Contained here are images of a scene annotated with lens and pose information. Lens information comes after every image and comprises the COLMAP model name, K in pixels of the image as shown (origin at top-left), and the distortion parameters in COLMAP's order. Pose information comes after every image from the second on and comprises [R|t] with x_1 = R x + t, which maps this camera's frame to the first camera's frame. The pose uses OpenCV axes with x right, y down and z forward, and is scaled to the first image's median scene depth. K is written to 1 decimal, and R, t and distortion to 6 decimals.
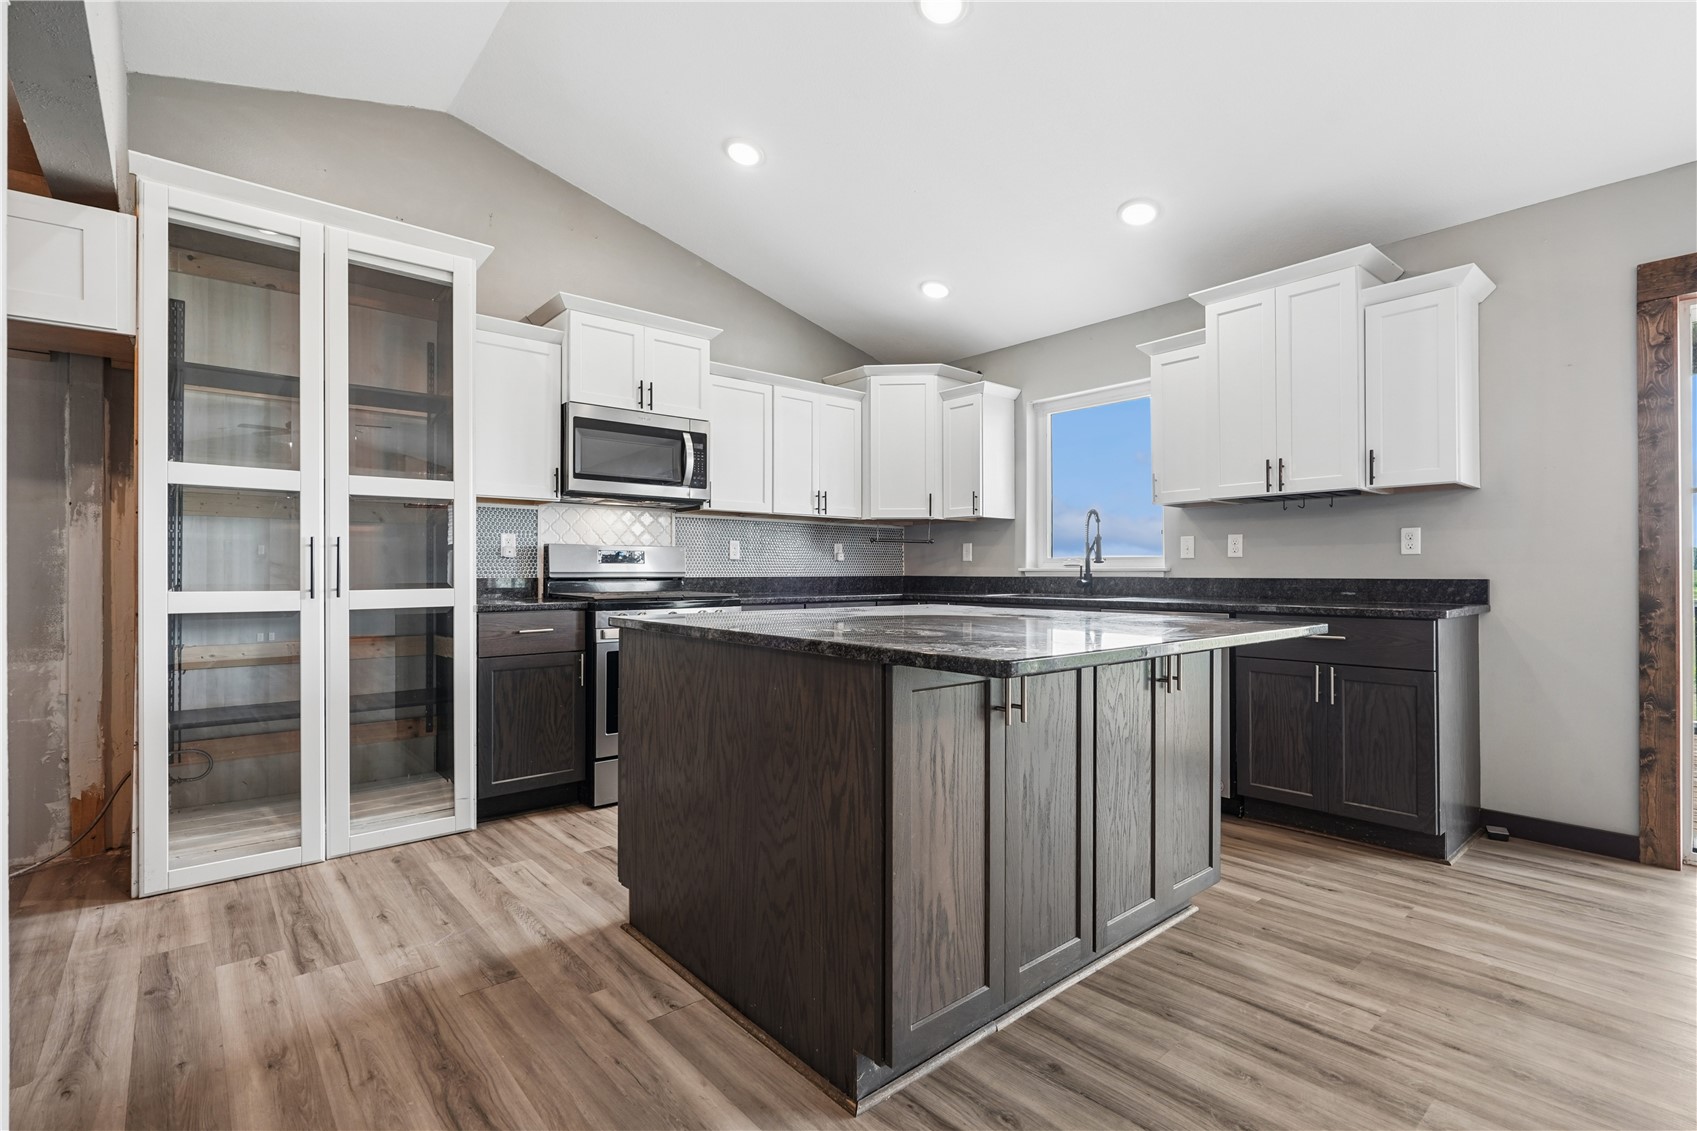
lens RADIAL K [[787.1, 0, 844.1], [0, 787.1, 560.5], [0, 0, 1]] dist [-0.000916, -0.000116]
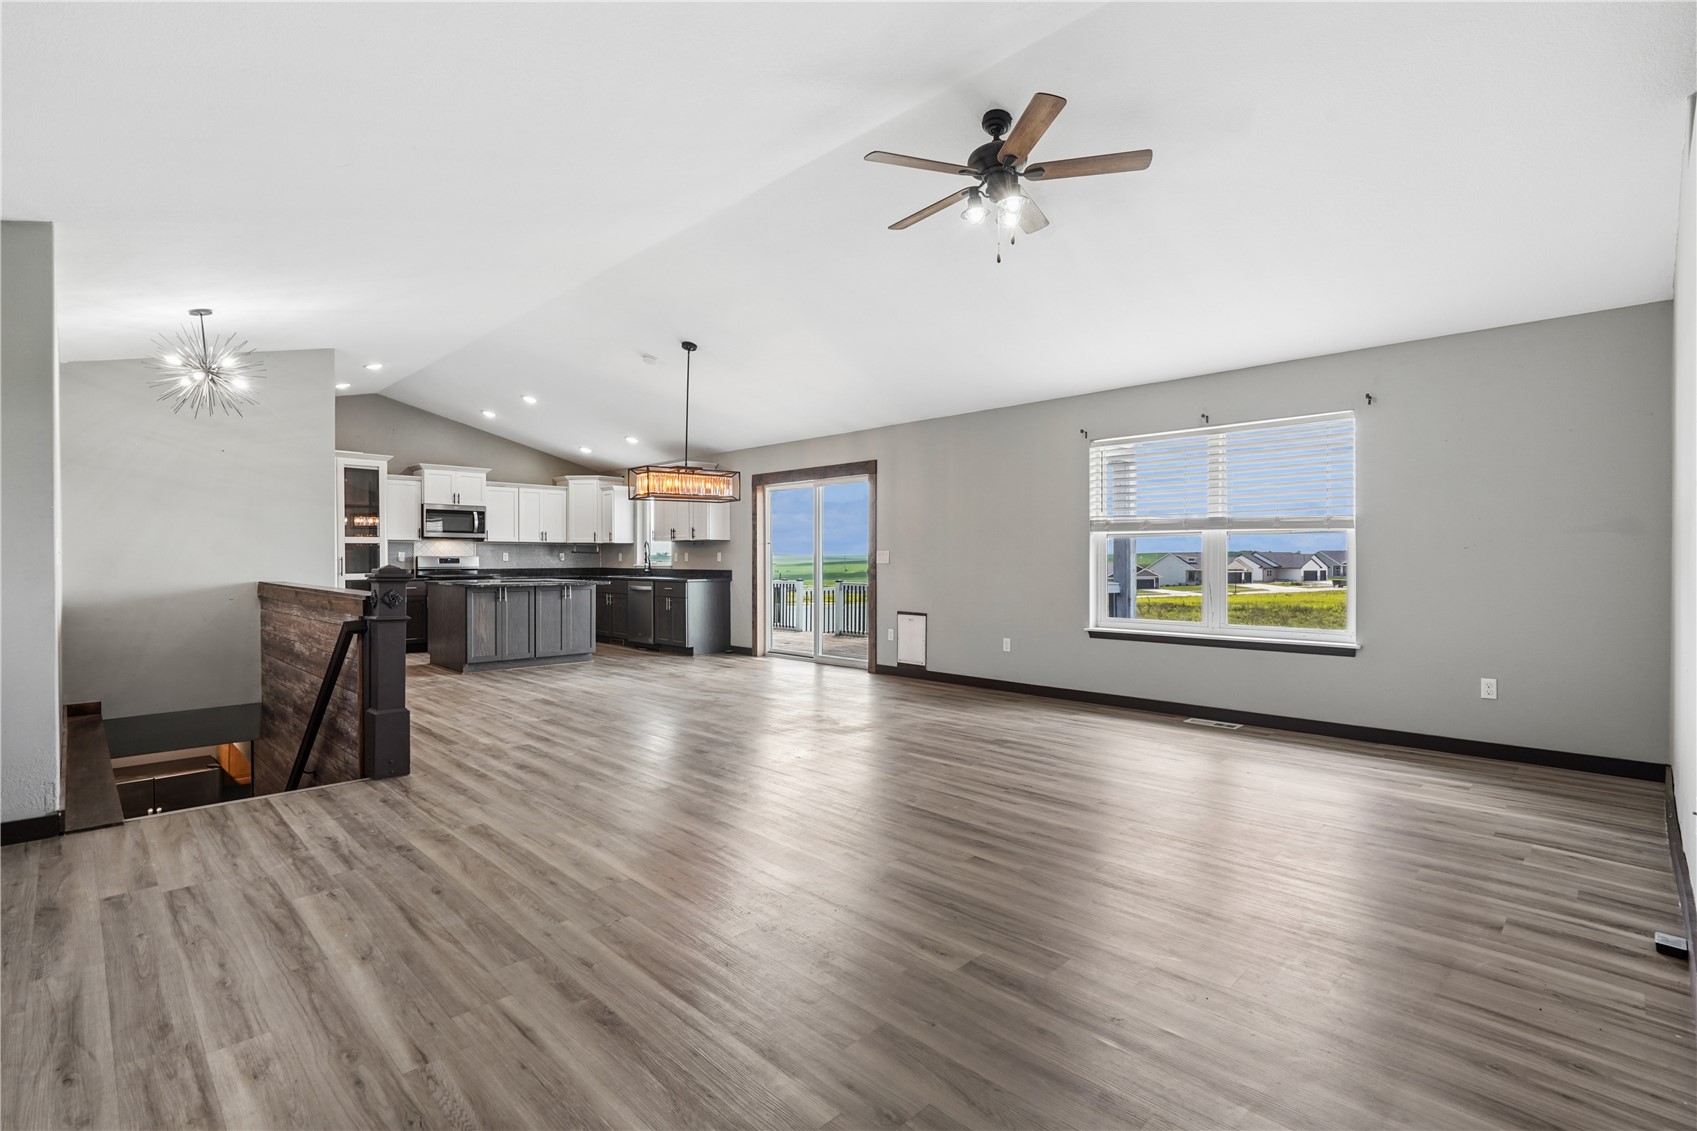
lens RADIAL K [[787.1, 0, 831.7], [0, 787.1, 559.9], [0, 0, 1]] dist [-0.000916, -0.000116]
pose [[0.997402, 0.000616, 0.072028, 0.834346], [-0.001507, 0.999923, 0.012319, -0.045706], [-0.072015, -0.012395, 0.997327, -1.756285]]
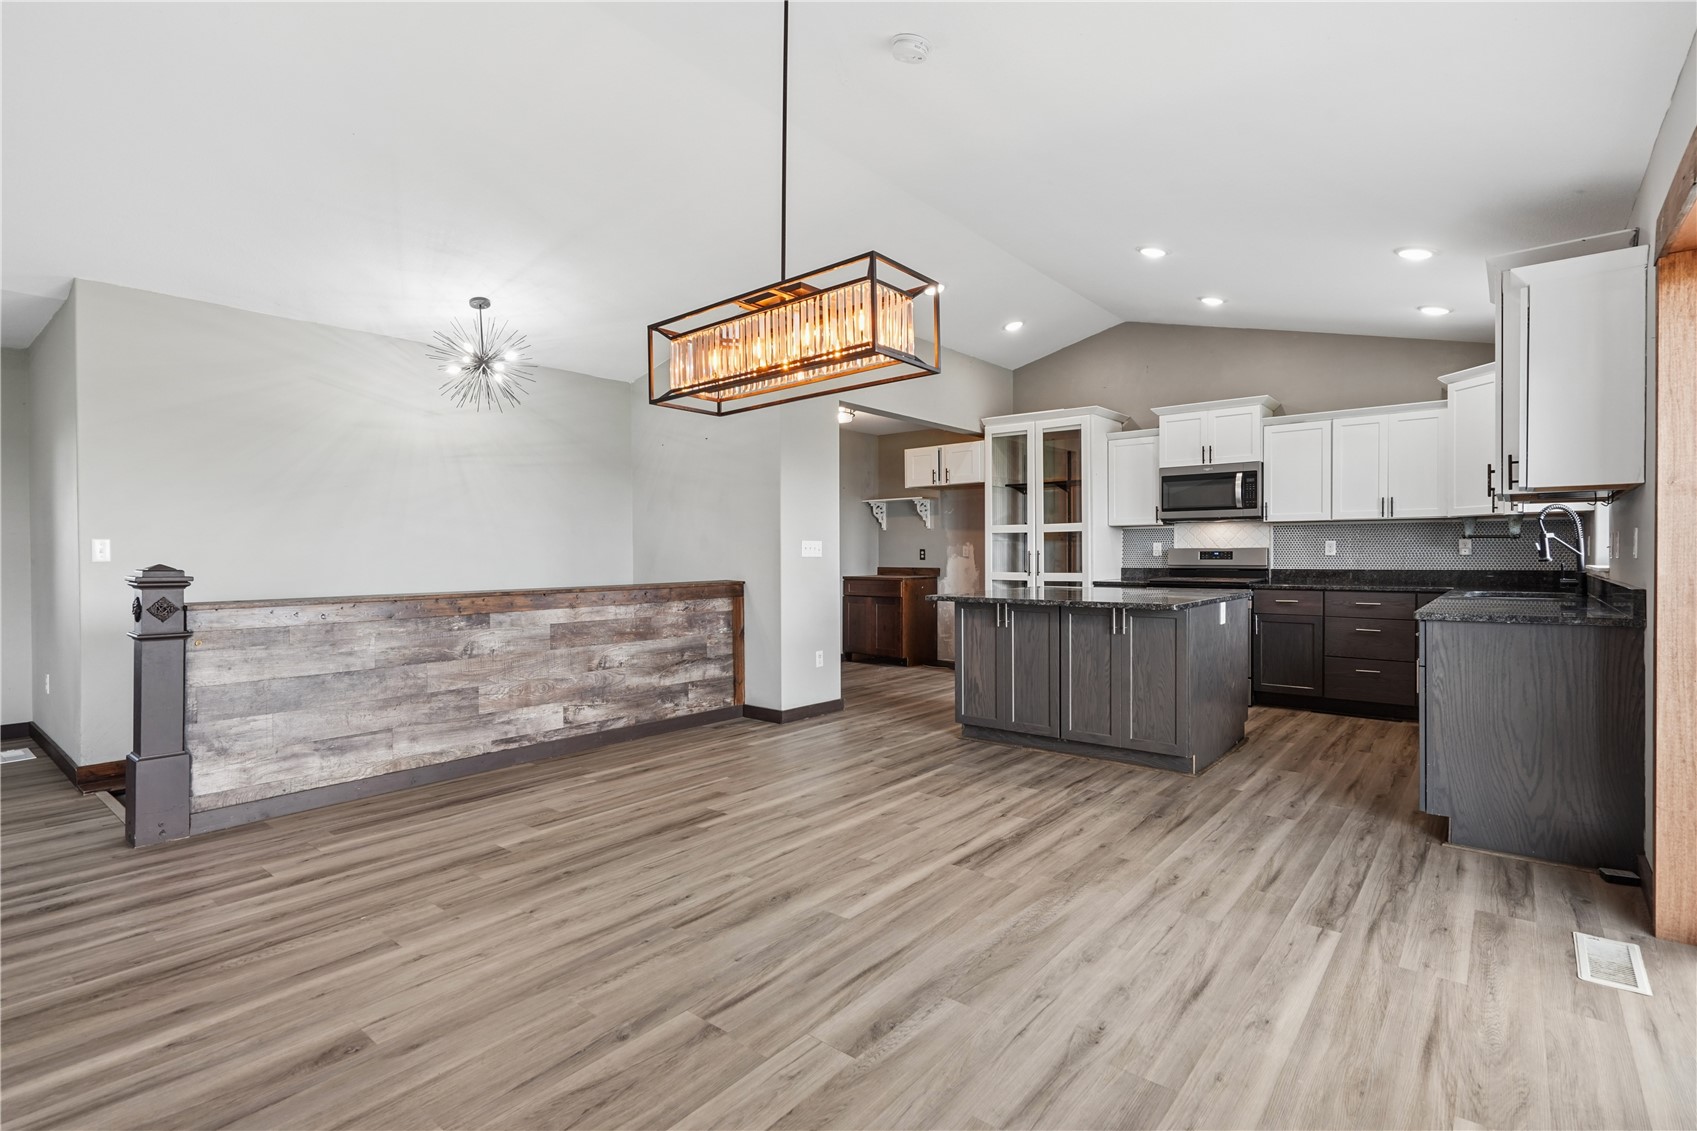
lens RADIAL K [[787.1, 0, 860.7], [0, 787.1, 567.4], [0, 0, 1]] dist [-0.000916, -0.000116]
pose [[0.190667, 0.015375, -0.981534, 1.261257], [0.016325, 0.999689, 0.018831, -0.024477], [0.981519, -0.019614, 0.190356, 0.003870]]
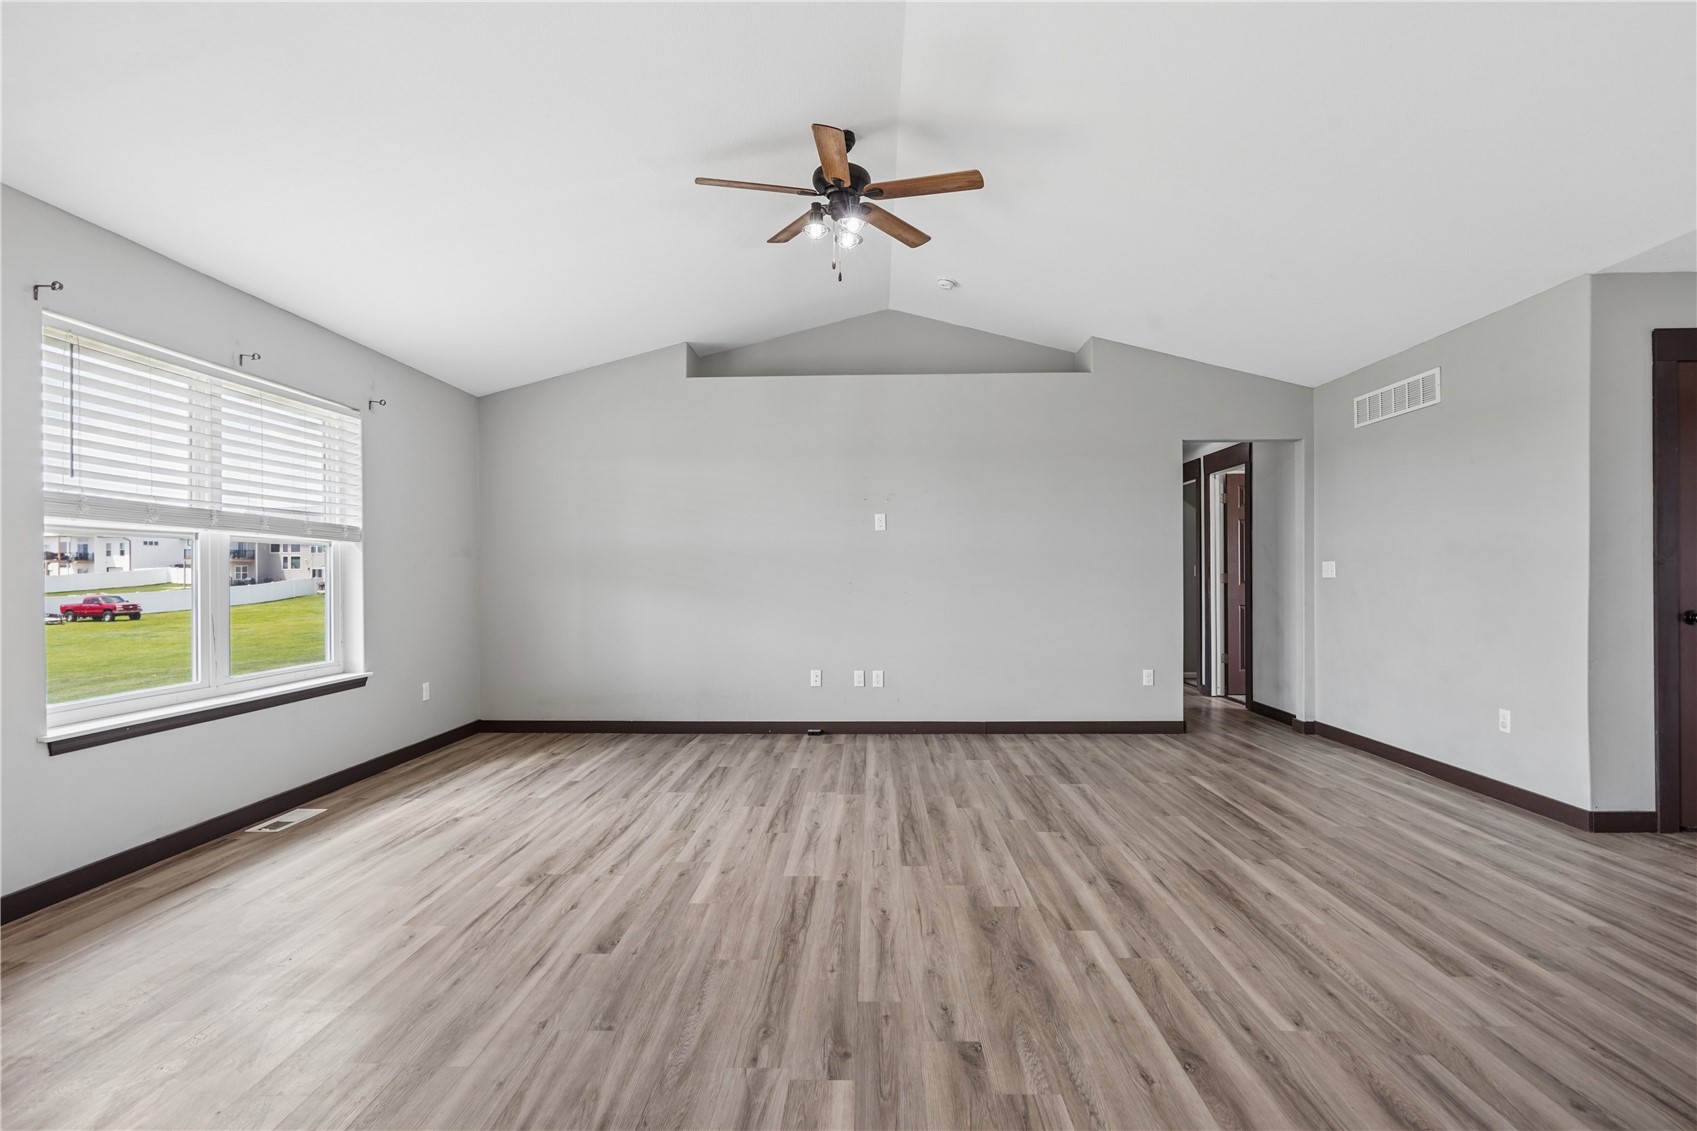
lens RADIAL K [[830.8, 0, 850.2], [0, 830.8, 576.1], [0, 0, 1]] dist [0.000009, 0.000554]
pose [[-0.750208, 0.002496, 0.661197, 0.422903], [-0.003588, 0.999963, -0.007847, -0.027019], [-0.661192, -0.008259, -0.750171, -0.049653]]
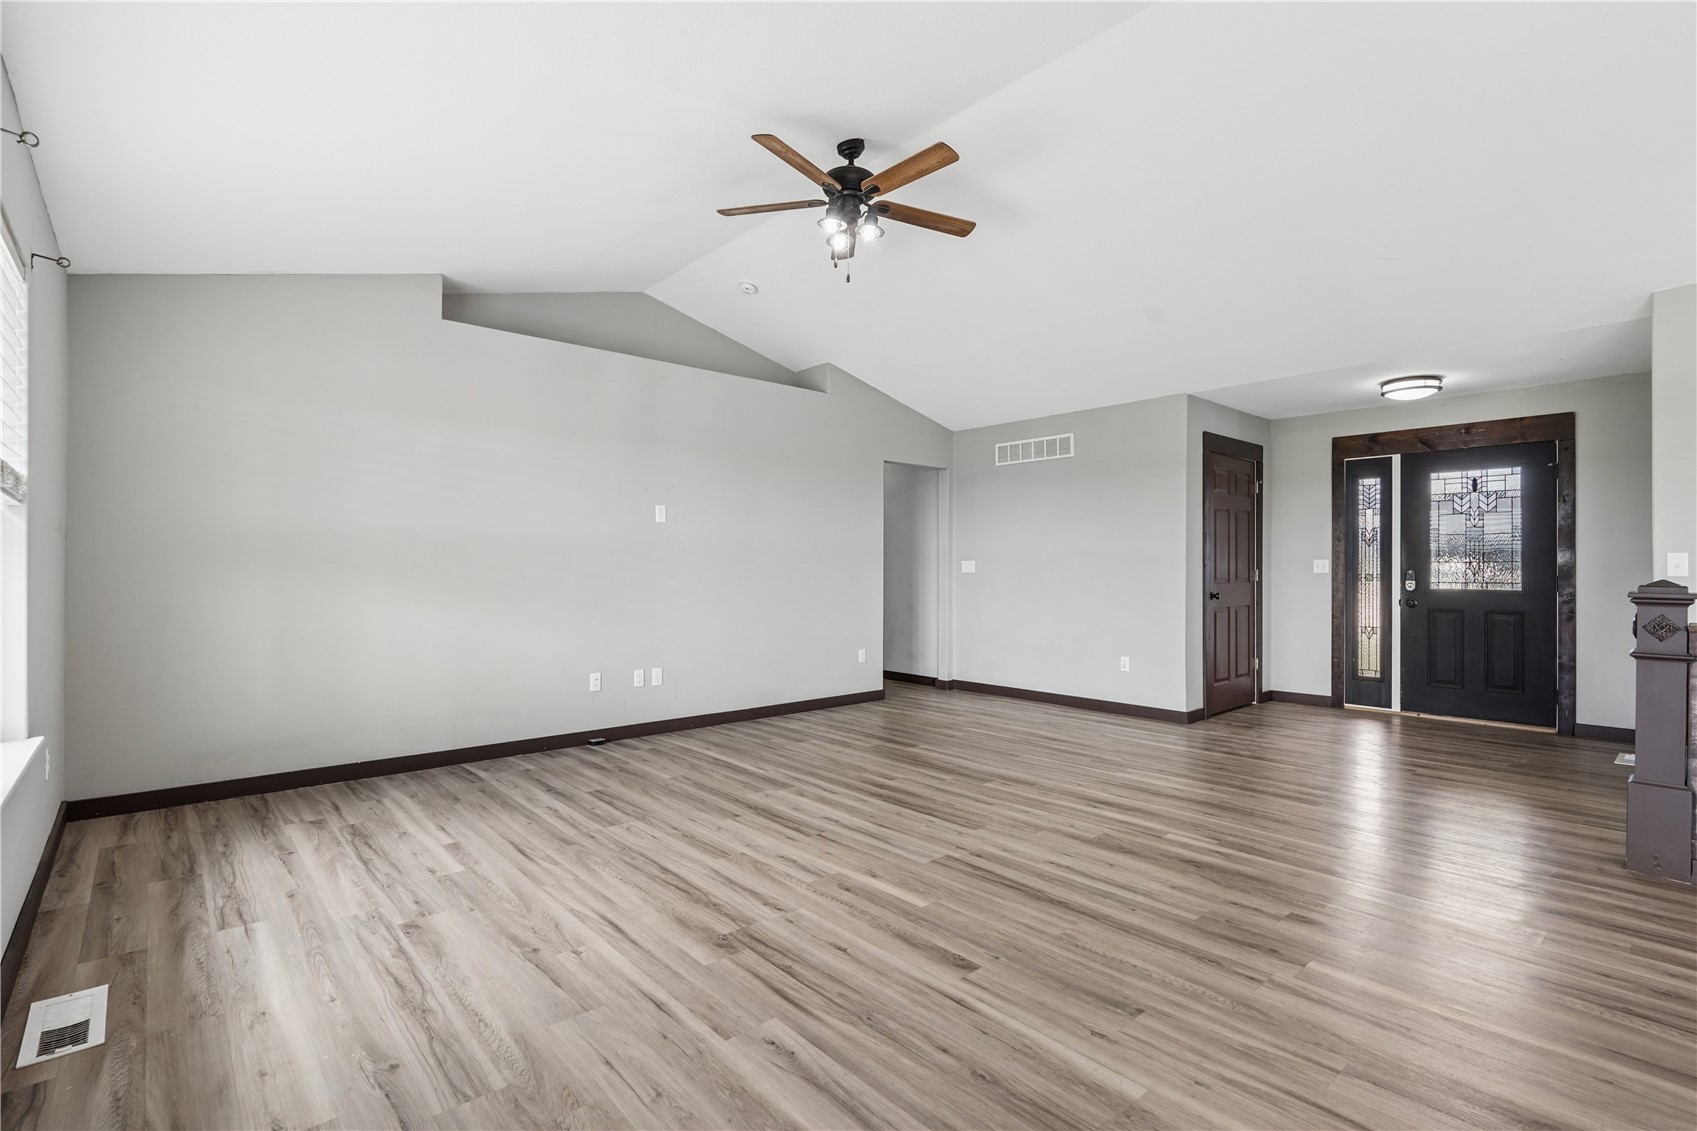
lens RADIAL K [[787.1, 0, 844.1], [0, 787.1, 561.8], [0, 0, 1]] dist [-0.000916, -0.000116]
pose [[-0.999501, -0.002556, -0.031485, 1.143350], [-0.001873, 0.999763, -0.021710, -0.023363], [0.031533, -0.021640, -0.999268, 0.179649]]
